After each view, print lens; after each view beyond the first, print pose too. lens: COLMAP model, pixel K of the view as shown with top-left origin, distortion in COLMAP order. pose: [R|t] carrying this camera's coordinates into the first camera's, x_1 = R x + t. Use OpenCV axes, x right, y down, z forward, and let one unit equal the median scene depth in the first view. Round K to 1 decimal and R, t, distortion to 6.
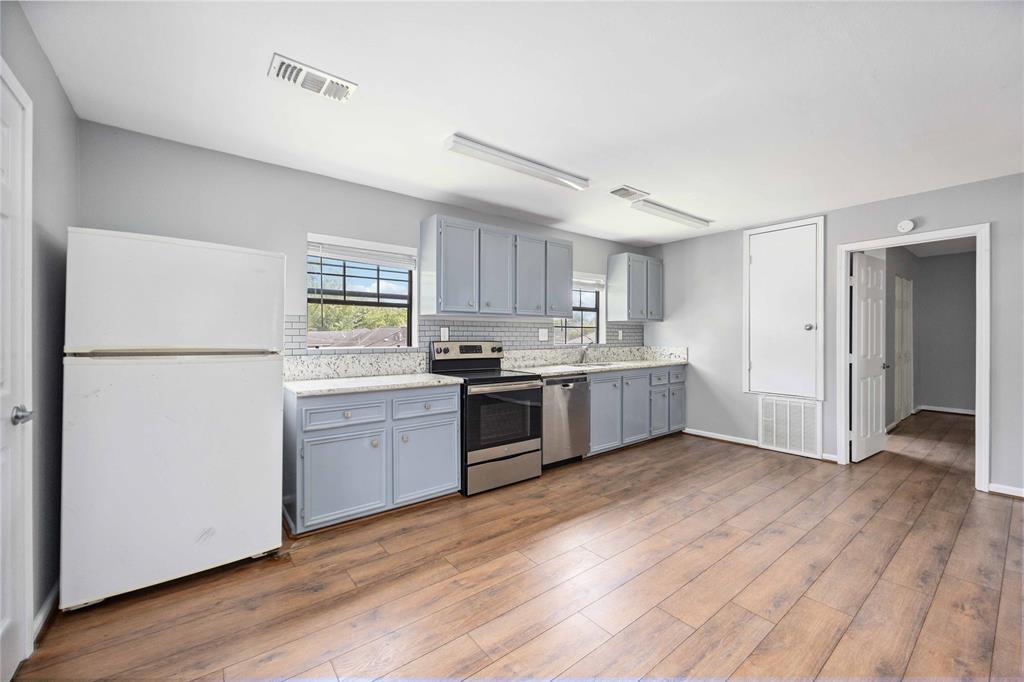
lens RADIAL K [[413.4, 0, 509.3], [0, 413.4, 336.4], [0, 0, 1]] dist [0.000503, 0.000139]
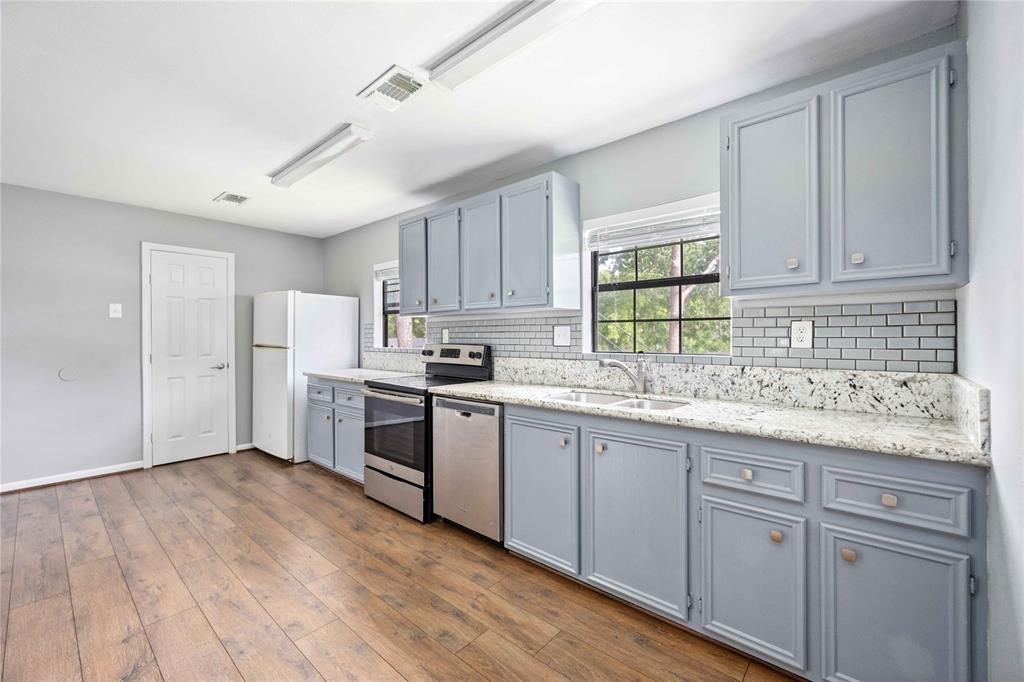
lens RADIAL K [[420.4, 0, 509.9], [0, 420.4, 338.0], [0, 0, 1]] dist [-0.001374, -0.000068]
pose [[0.182246, 0.000773, -0.983253, 0.824200], [0.000806, 0.999999, 0.000935, -0.001924], [0.983253, -0.000963, 0.182245, 0.972314]]
